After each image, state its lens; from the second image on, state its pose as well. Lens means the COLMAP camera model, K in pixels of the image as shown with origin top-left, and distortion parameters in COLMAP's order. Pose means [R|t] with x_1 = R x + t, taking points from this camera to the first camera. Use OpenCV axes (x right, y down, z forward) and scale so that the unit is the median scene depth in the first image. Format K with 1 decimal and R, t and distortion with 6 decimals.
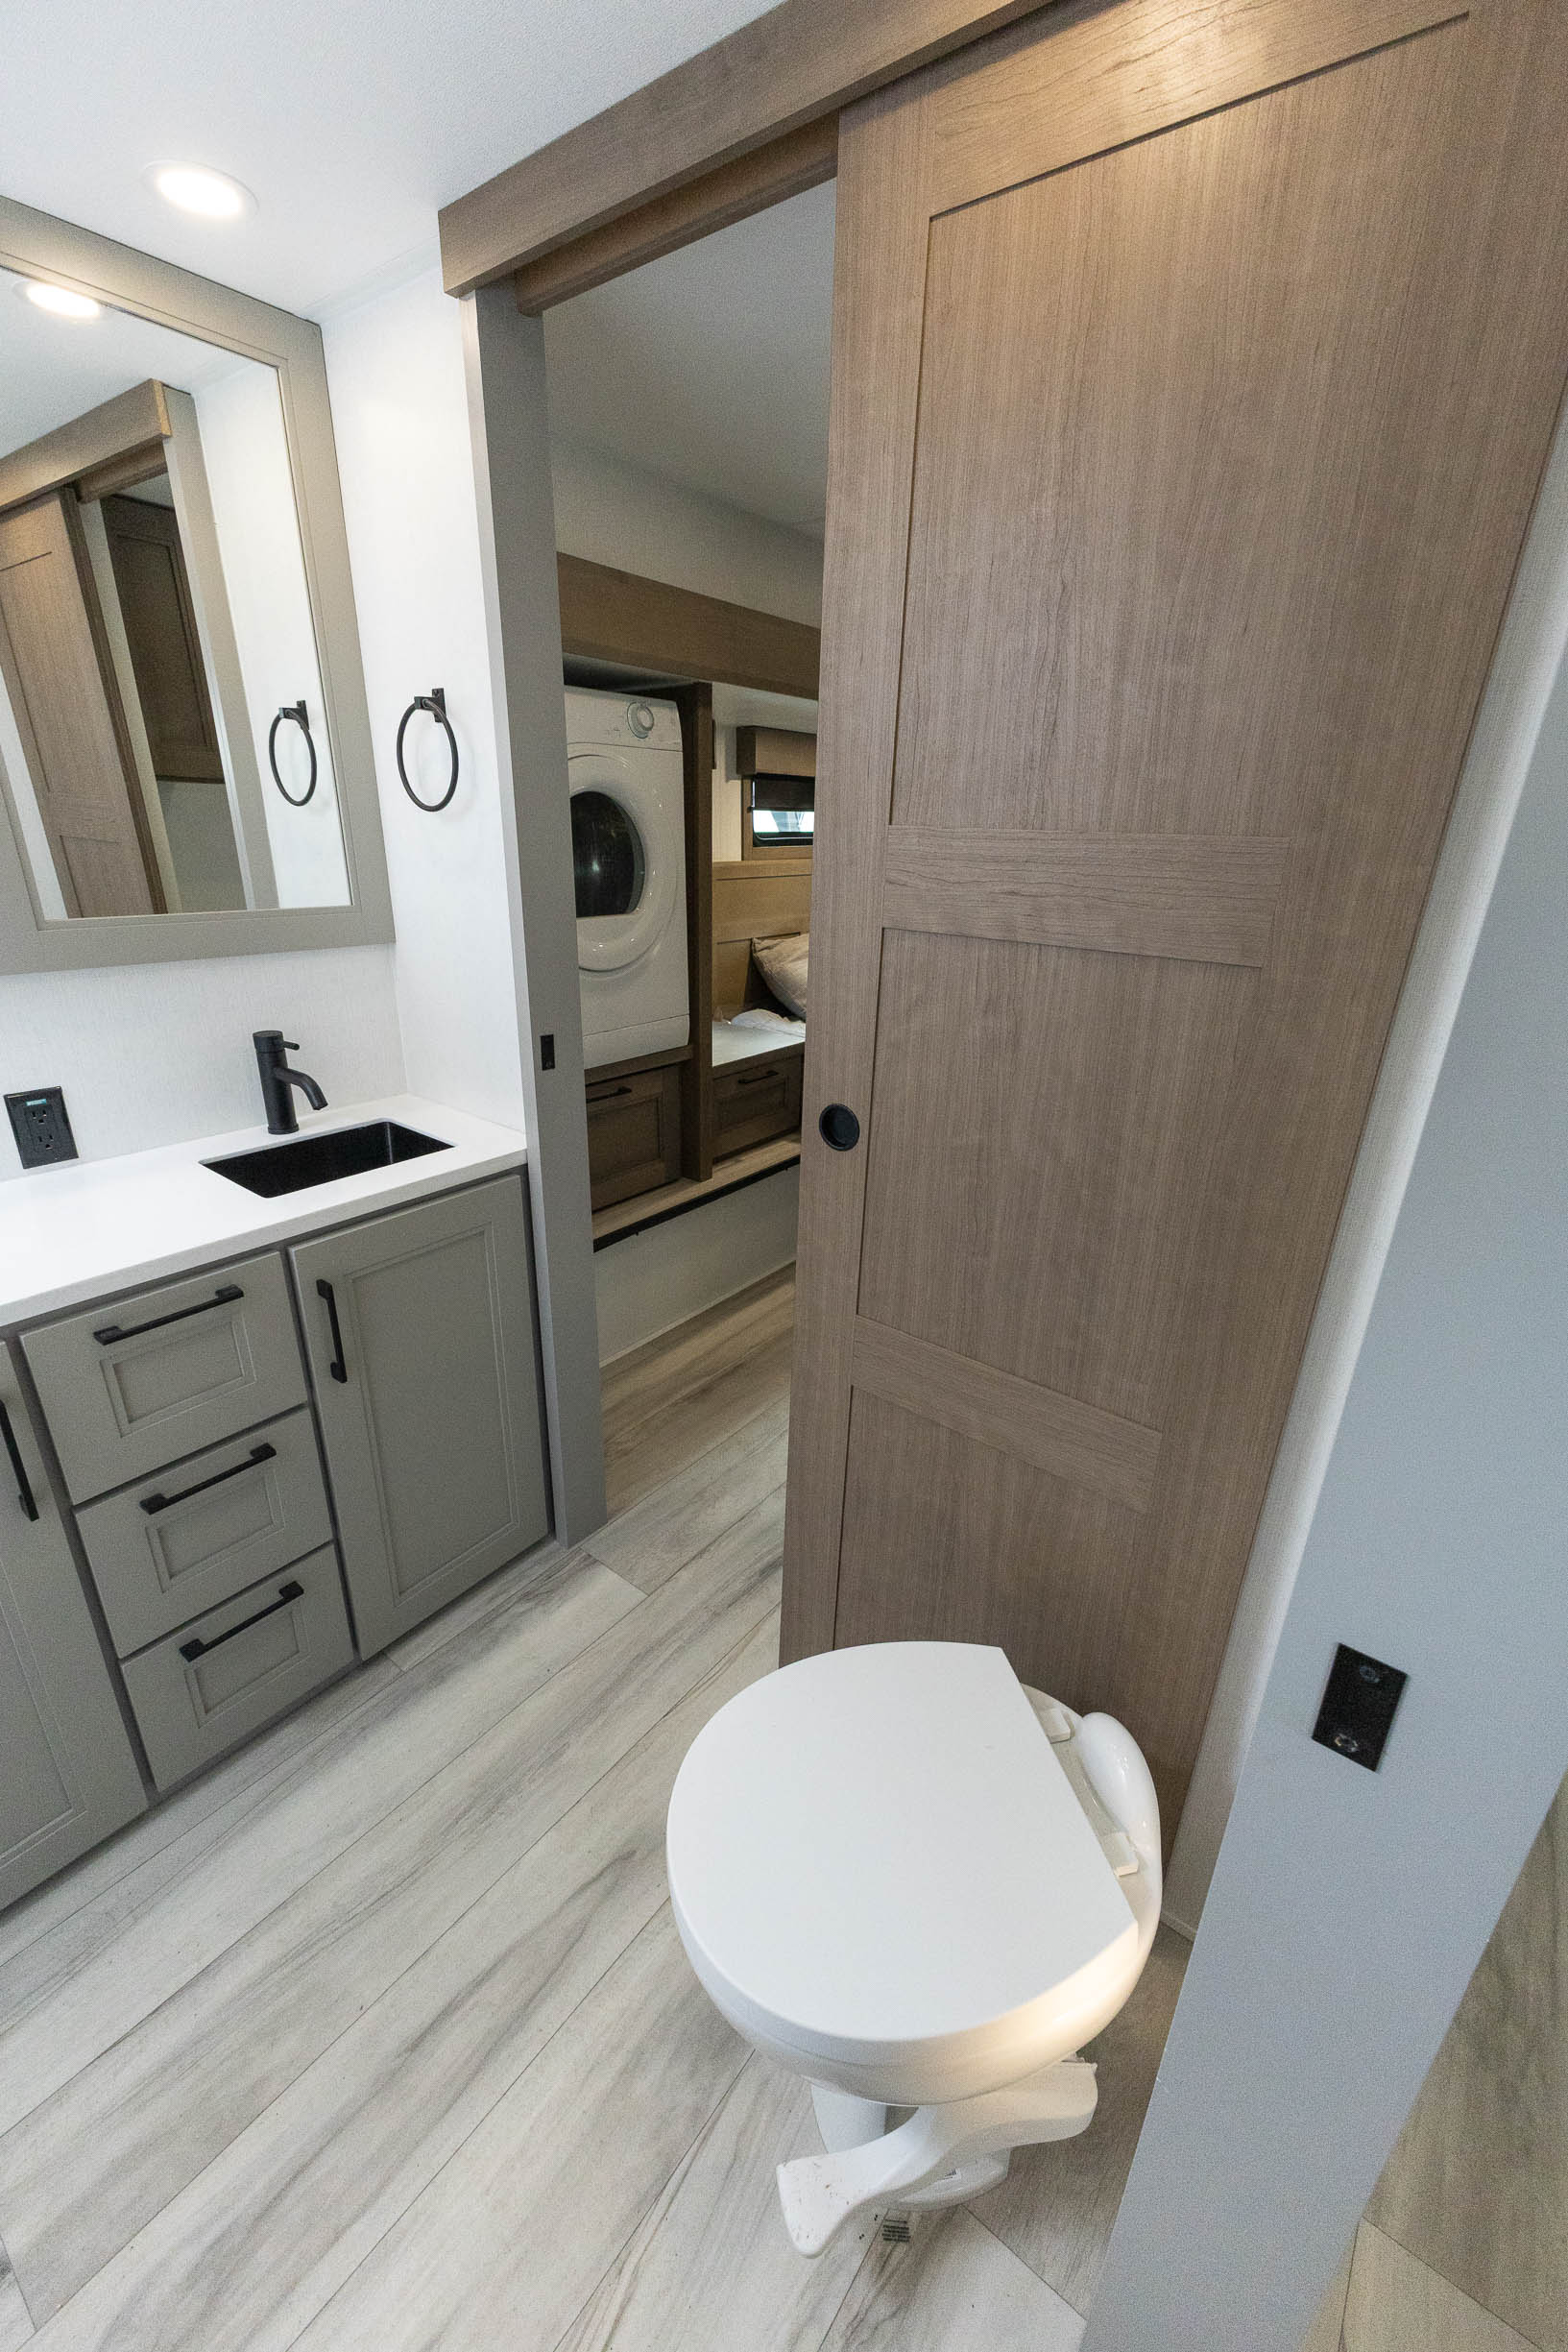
lens RADIAL K [[999.6, 0, 792.9], [0, 999.6, 1216.0], [0, 0, 1]] dist [0.002389, -0.000041]
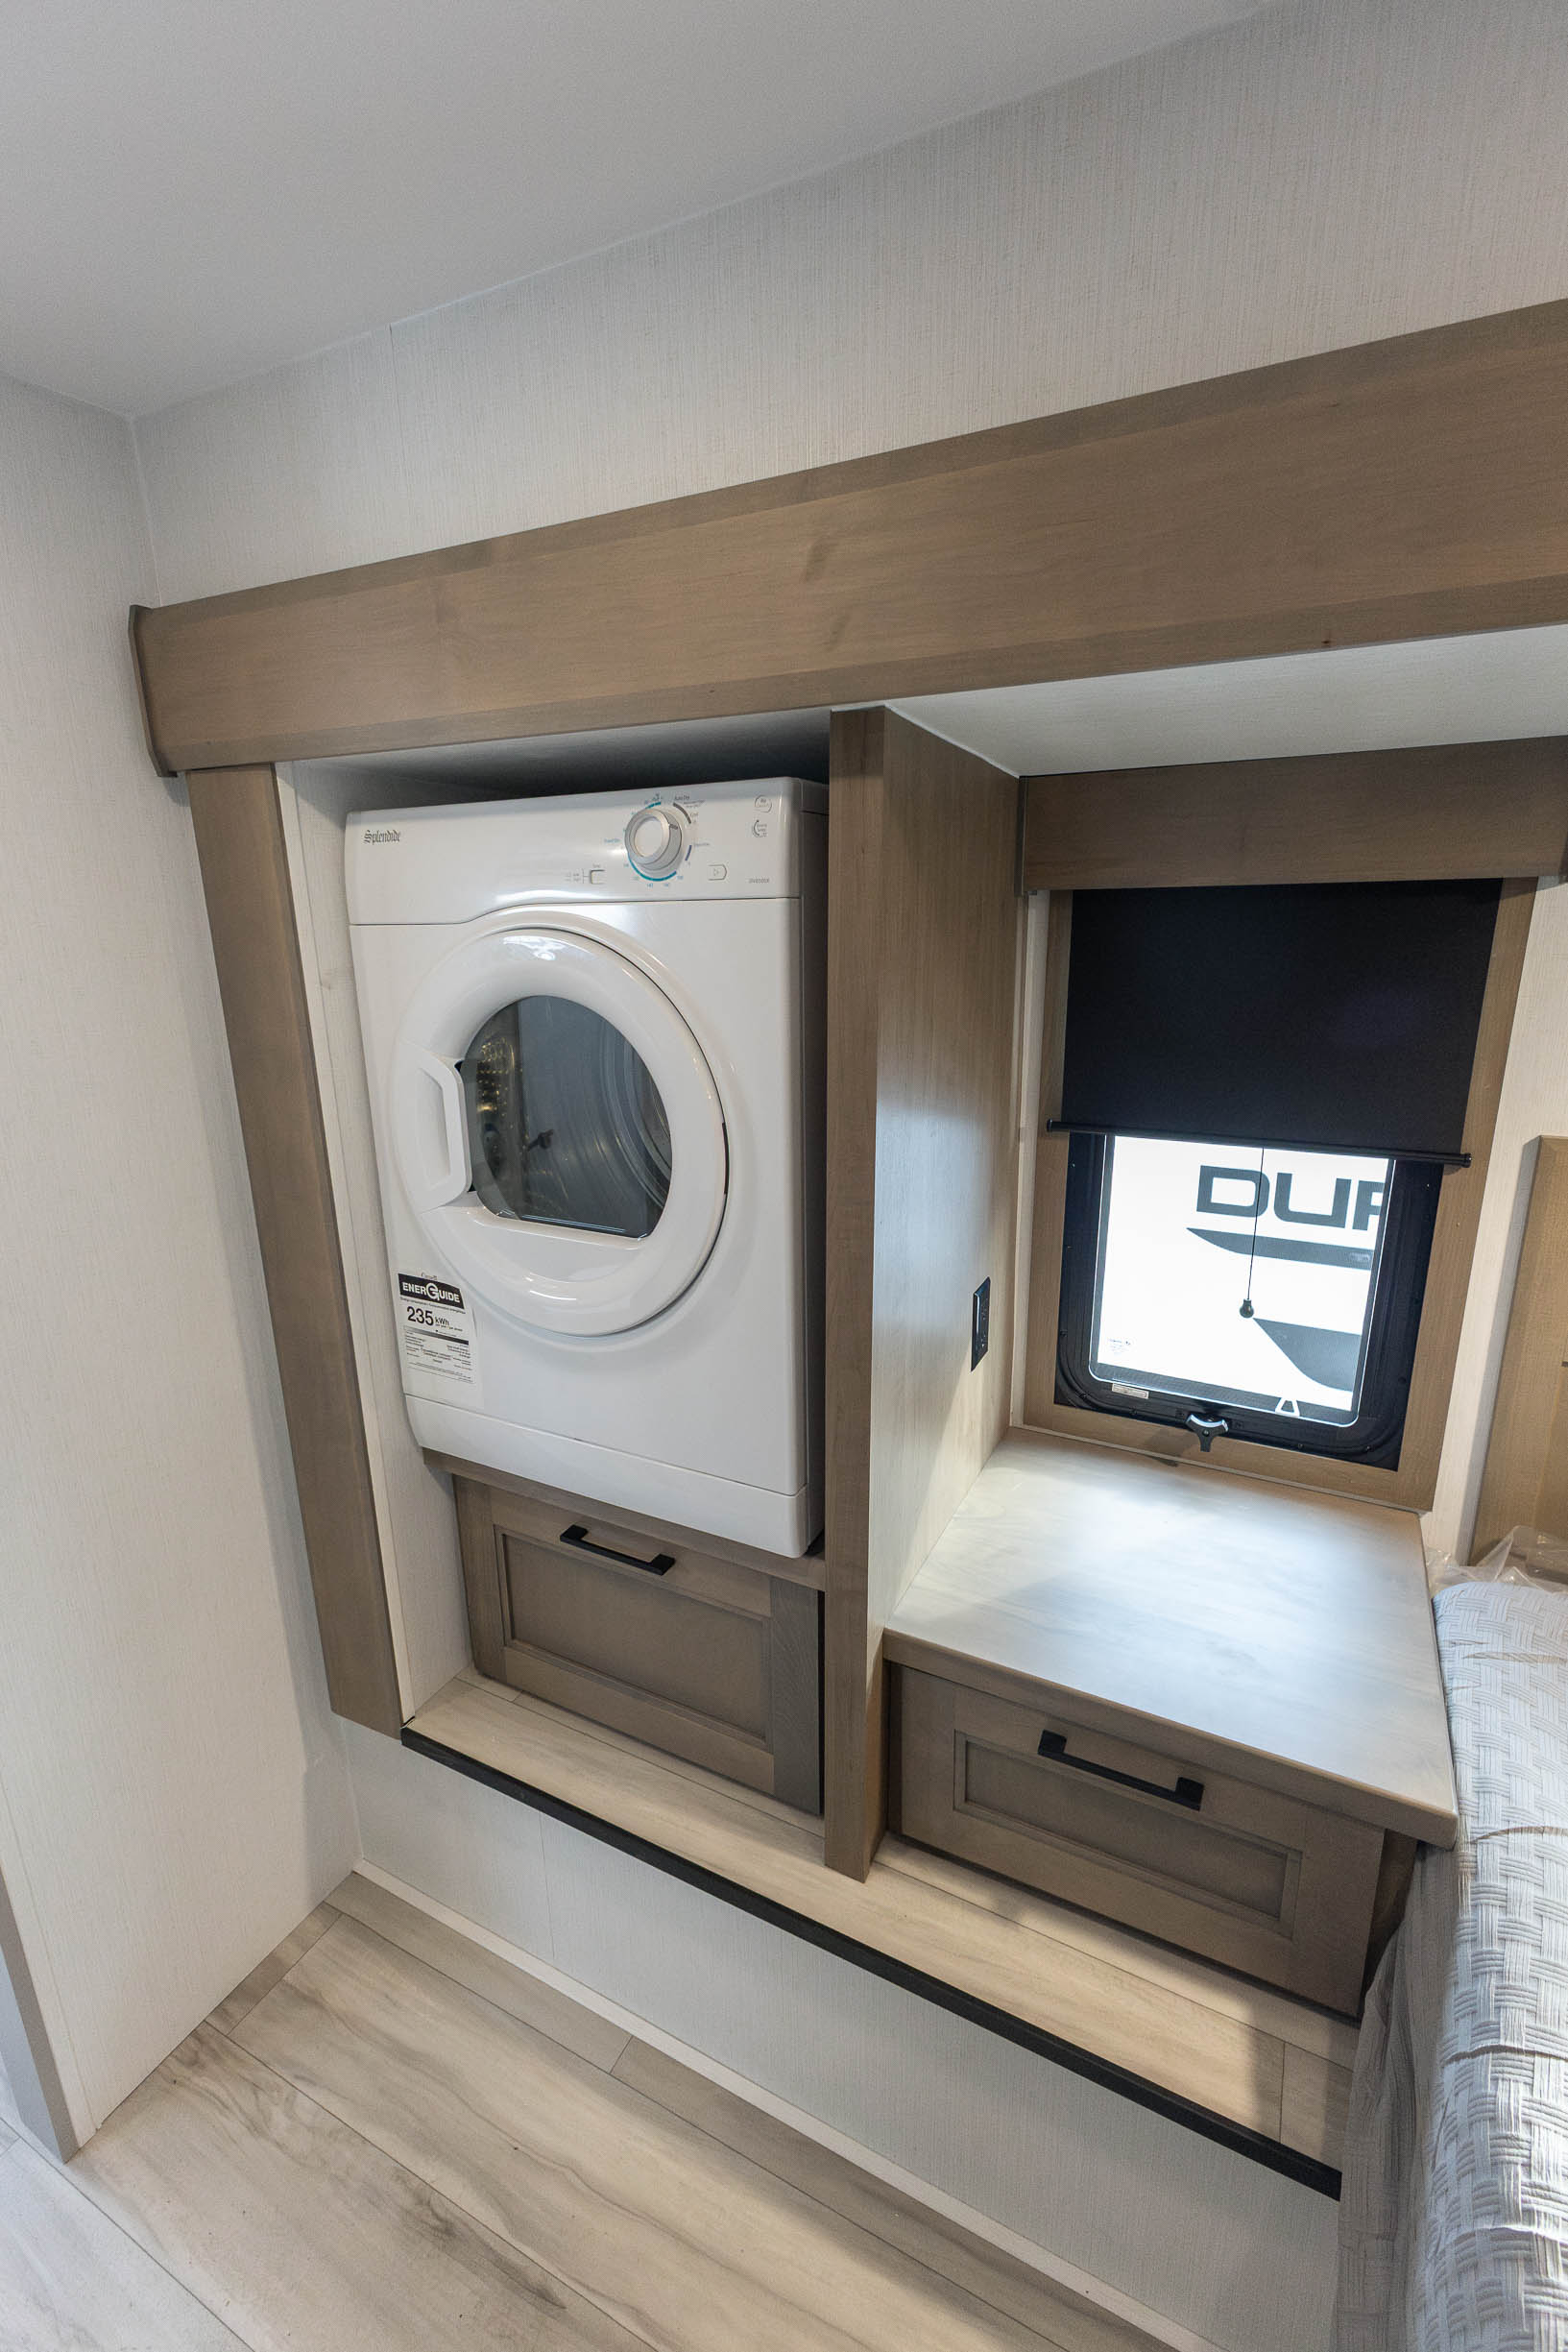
lens RADIAL K [[999.6, 0, 792.9], [0, 999.6, 1216.0], [0, 0, 1]] dist [0.002389, -0.000041]
pose [[0.160961, 0.217819, -0.962625, 0.276925], [-0.360963, 0.920763, 0.147990, -0.377957], [0.918584, 0.323652, 0.226832, 0.884498]]
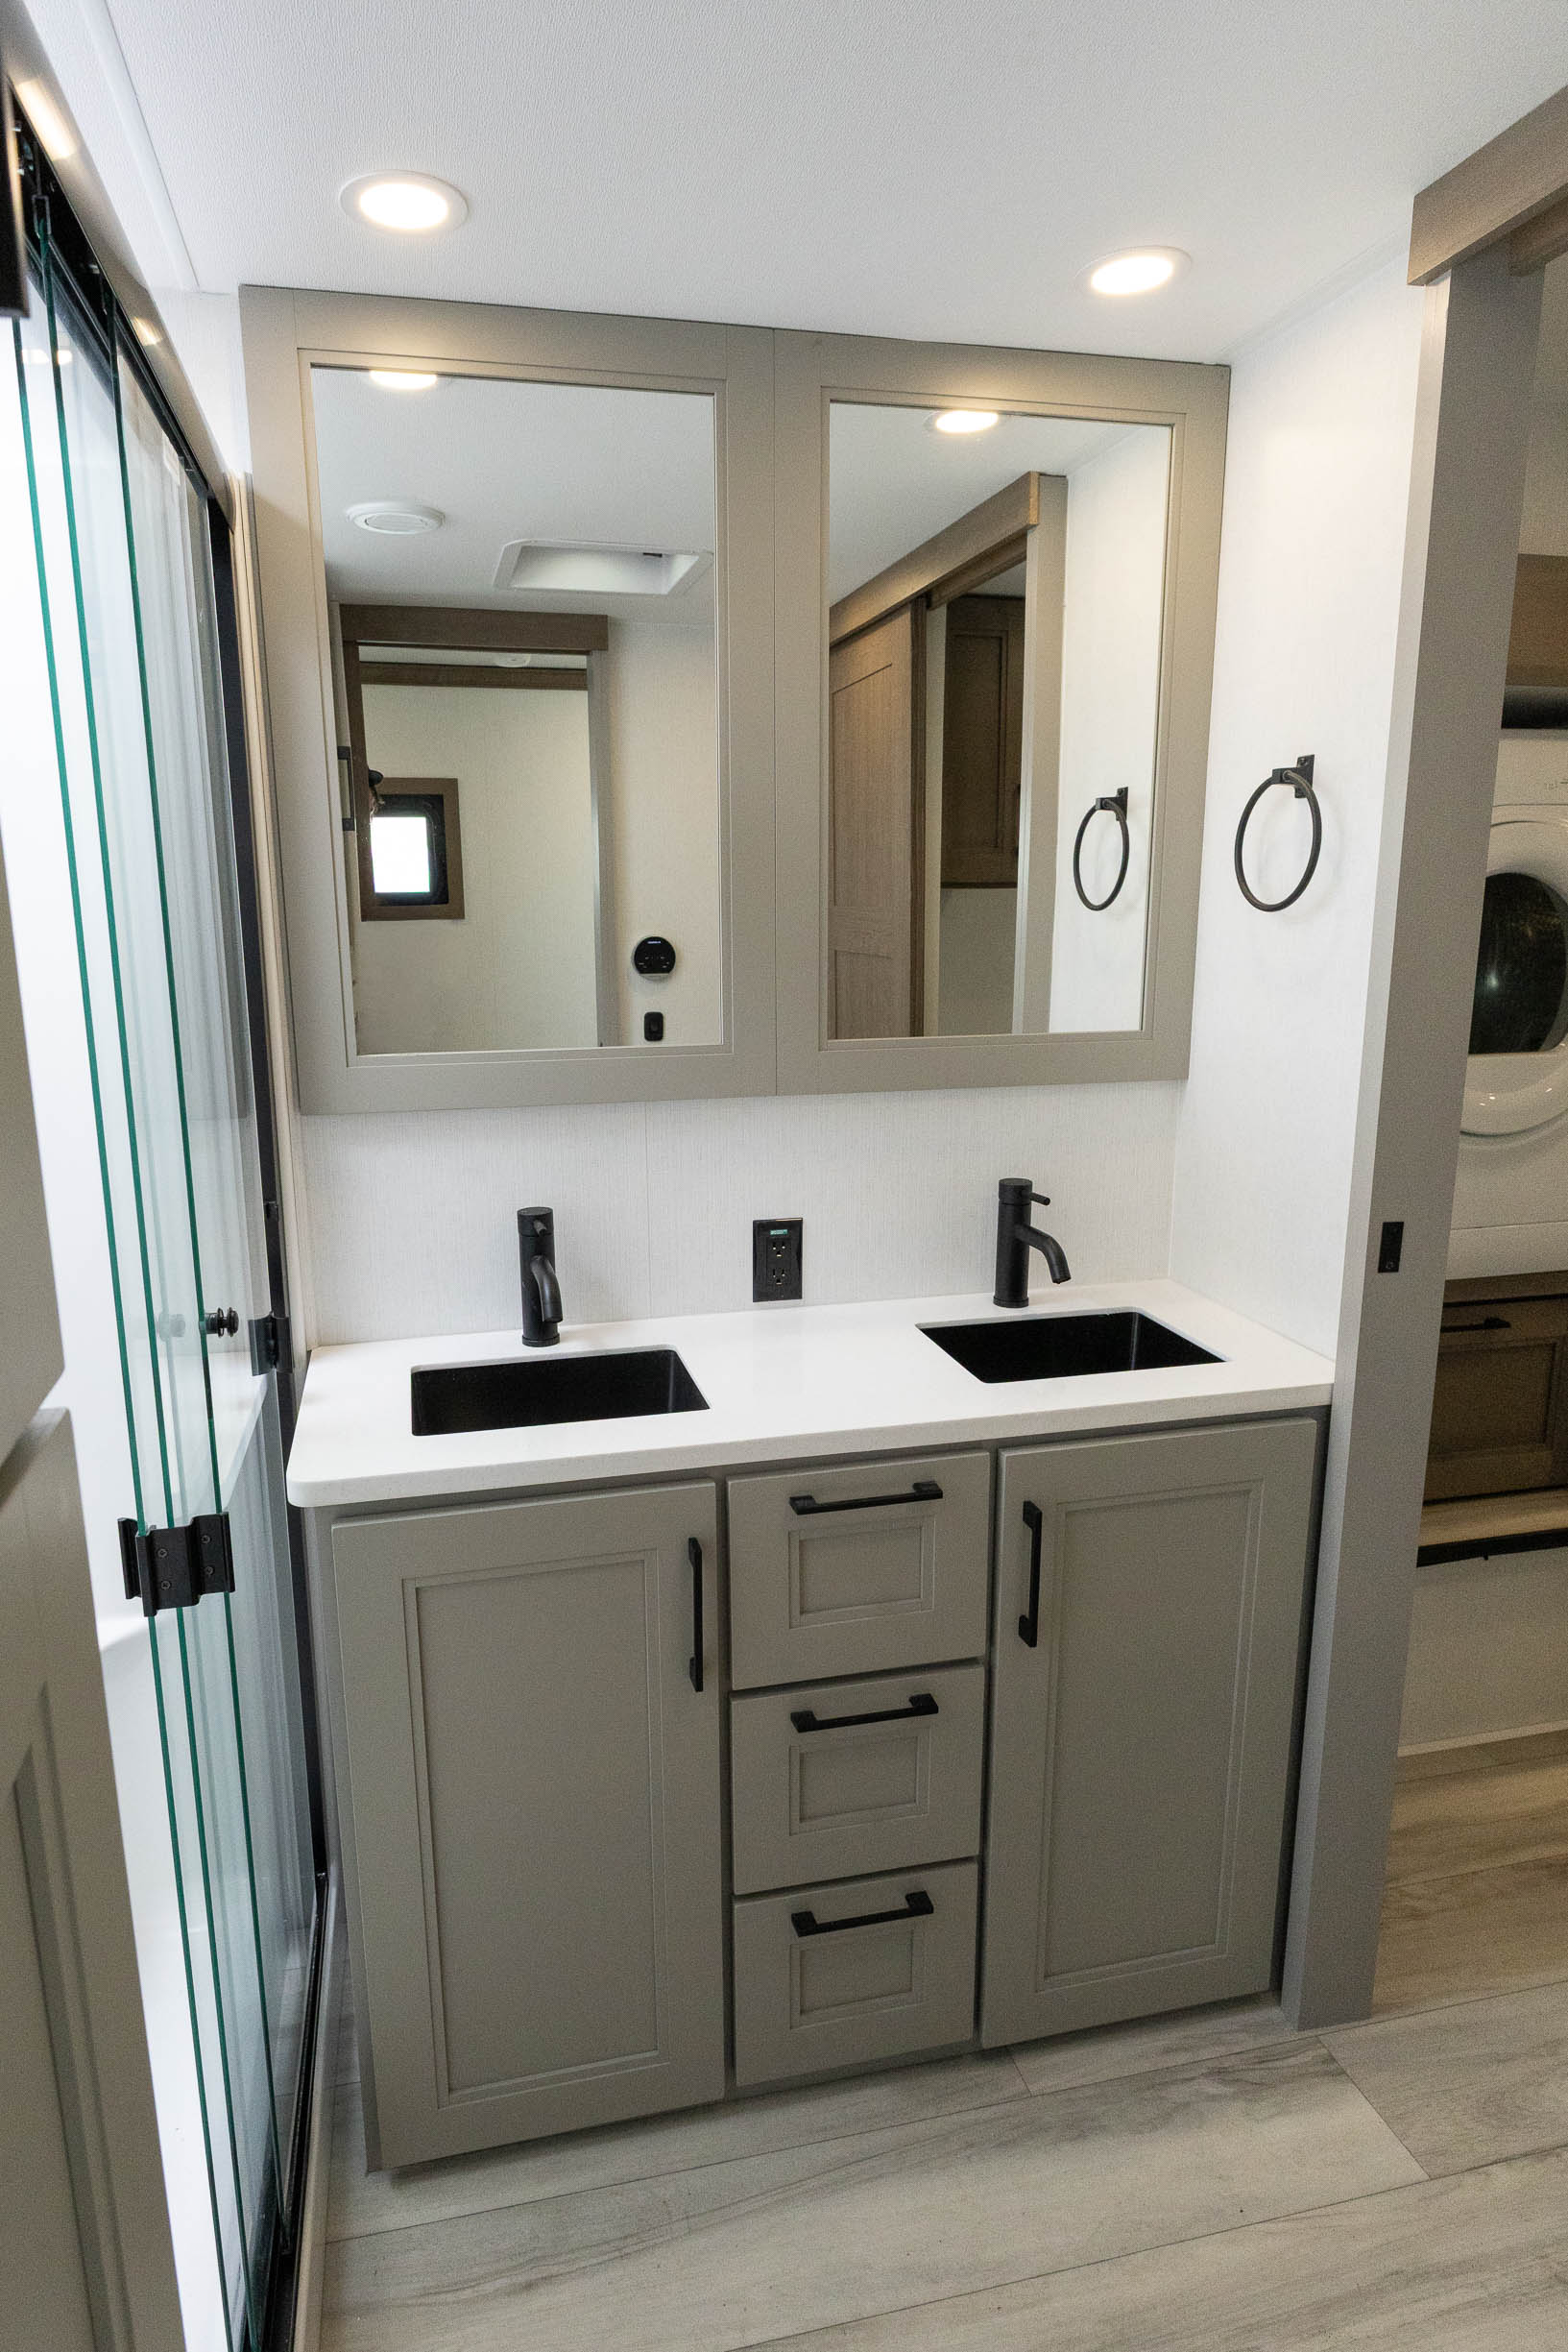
lens RADIAL K [[1366.3, 0, 717.5], [0, 1366.3, 1184.6], [0, 0, 1]] dist [-0.002775, -0.006163]
pose [[0.747962, 0.093499, -0.657123, 0.014153], [-0.216478, 0.970256, -0.108351, -0.008490], [0.627447, 0.223295, 0.745955, 0.029237]]
